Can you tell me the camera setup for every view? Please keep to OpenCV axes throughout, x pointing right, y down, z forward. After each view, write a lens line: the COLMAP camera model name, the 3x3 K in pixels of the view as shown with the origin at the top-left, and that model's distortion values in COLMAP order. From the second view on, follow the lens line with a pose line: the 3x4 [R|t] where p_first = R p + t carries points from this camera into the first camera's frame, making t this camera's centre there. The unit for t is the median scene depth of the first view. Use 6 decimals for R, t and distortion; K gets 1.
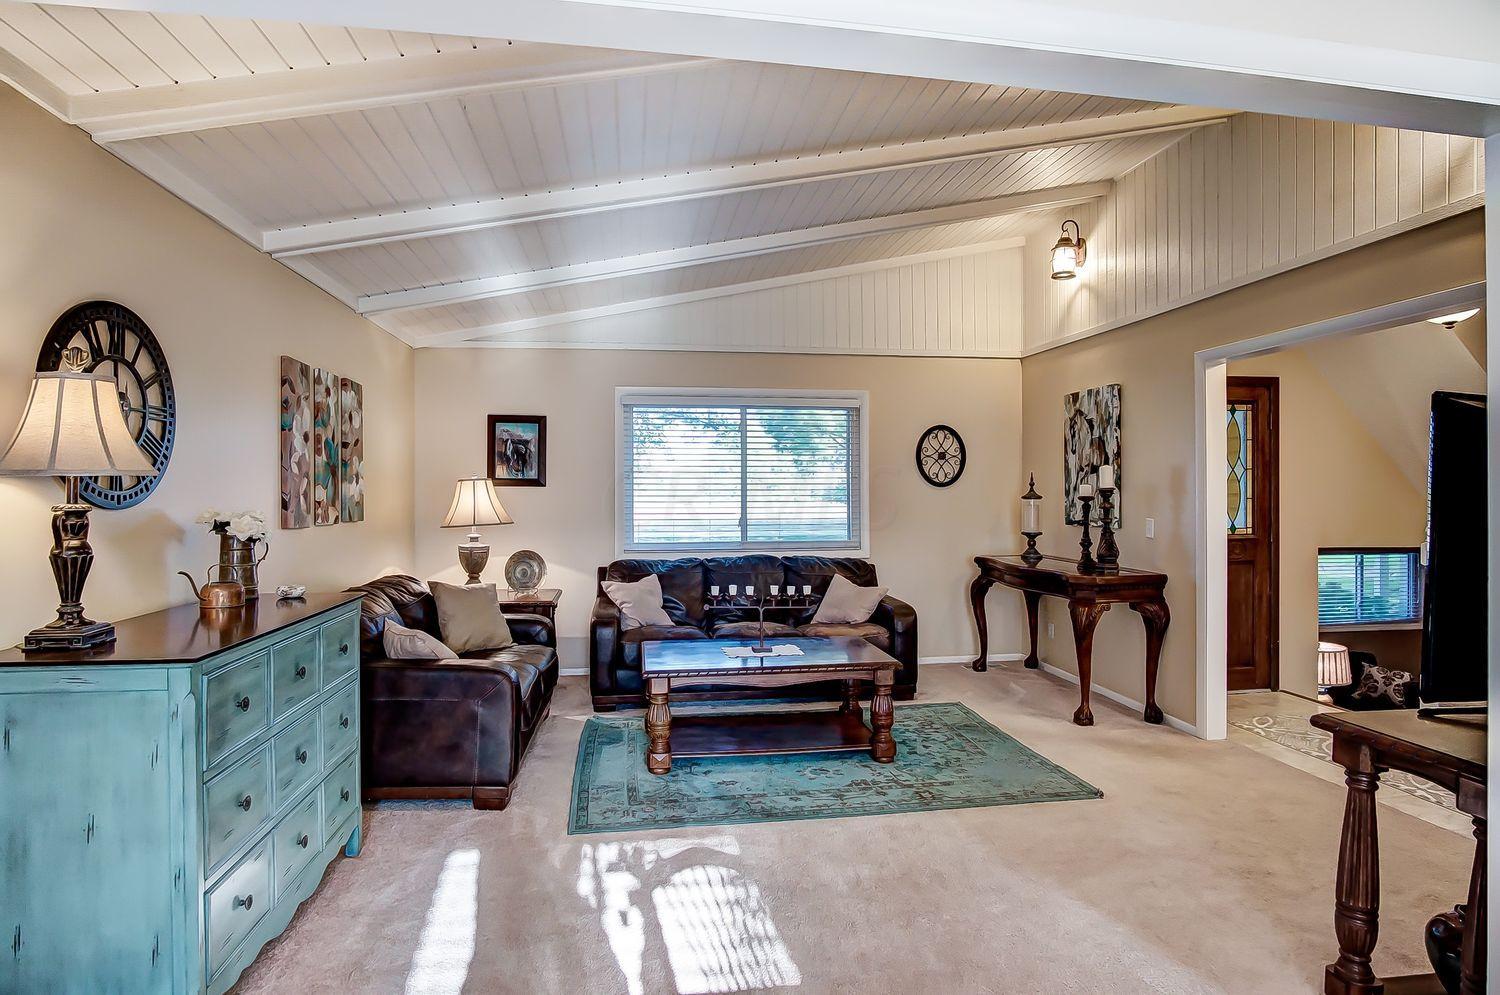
lens RADIAL K [[813.2, 0, 740.4], [0, 813.2, 491.7], [0, 0, 1]] dist [-0.032569, 0.004242]
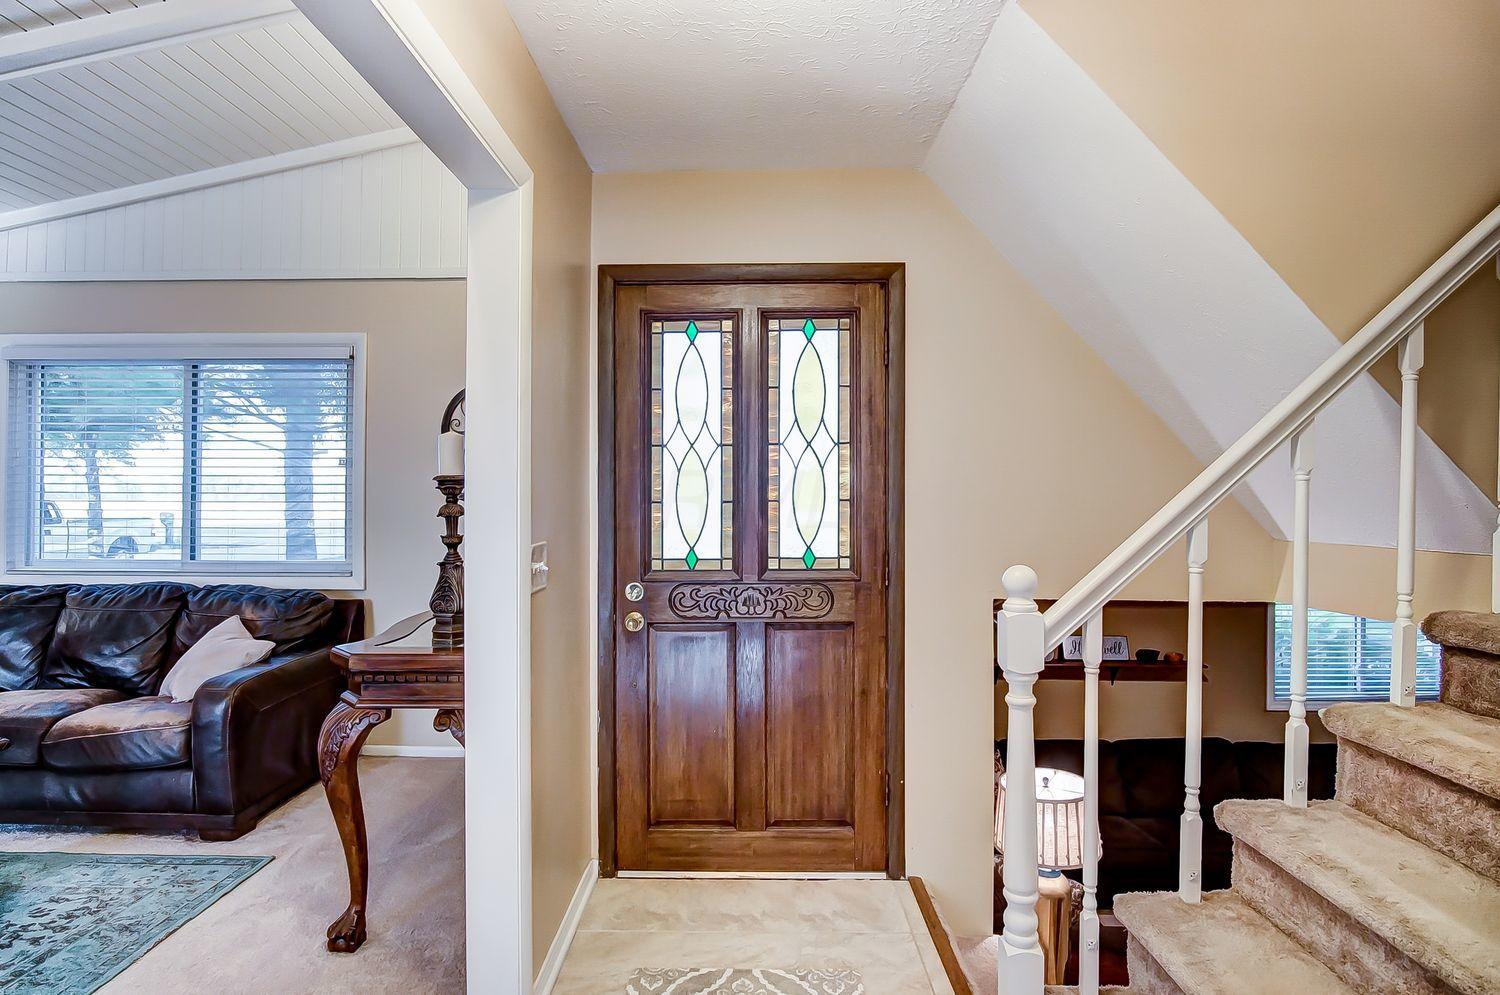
lens RADIAL K [[813.2, 0, 752.1], [0, 813.2, 496.9], [0, 0, 1]] dist [-0.032569, 0.004242]
pose [[0.989193, 0.007361, -0.146434, 0.651340], [-0.007538, 0.999971, -0.000653, 0.006764], [0.146425, 0.001749, 0.989220, 0.477111]]
